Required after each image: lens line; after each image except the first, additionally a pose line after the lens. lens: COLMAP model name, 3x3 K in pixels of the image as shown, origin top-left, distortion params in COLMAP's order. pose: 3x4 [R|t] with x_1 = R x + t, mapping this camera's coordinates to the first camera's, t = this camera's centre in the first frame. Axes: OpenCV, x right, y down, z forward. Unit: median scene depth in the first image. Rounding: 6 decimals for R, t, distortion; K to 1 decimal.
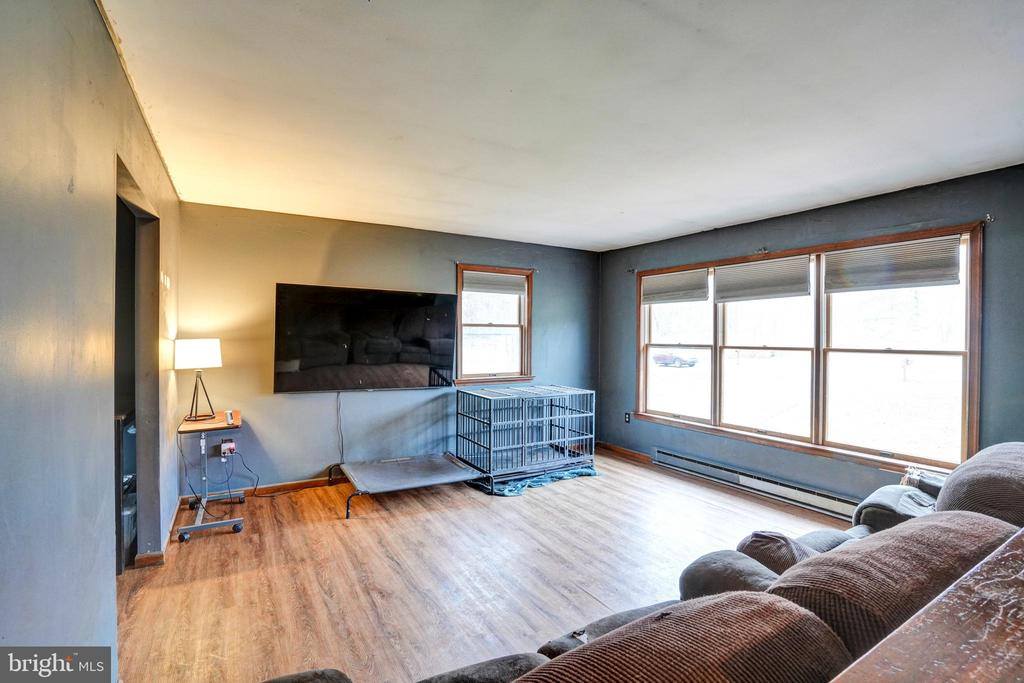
lens RADIAL K [[478.3, 0, 511.4], [0, 478.3, 345.7], [0, 0, 1]] dist [-0.034896, 0.014577]
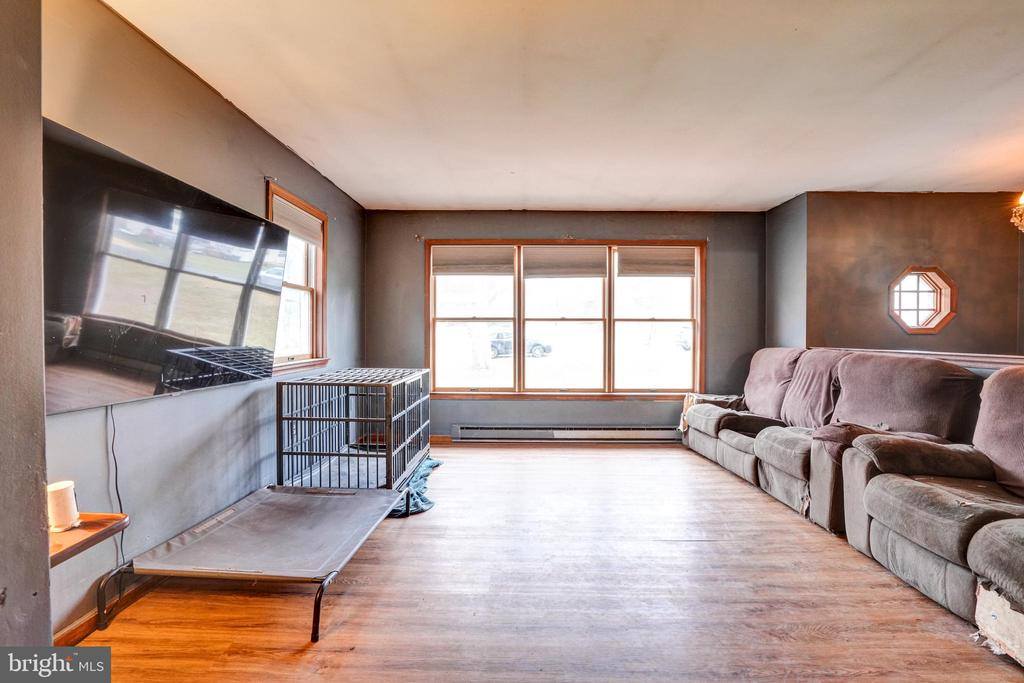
lens RADIAL K [[478.3, 0, 513.4], [0, 478.3, 339.0], [0, 0, 1]] dist [-0.034896, 0.014577]
pose [[0.529177, -0.016818, 0.848345, -0.503037], [0.015138, 0.999832, 0.010379, 0.036373], [-0.848376, 0.007350, 0.529343, 0.435186]]
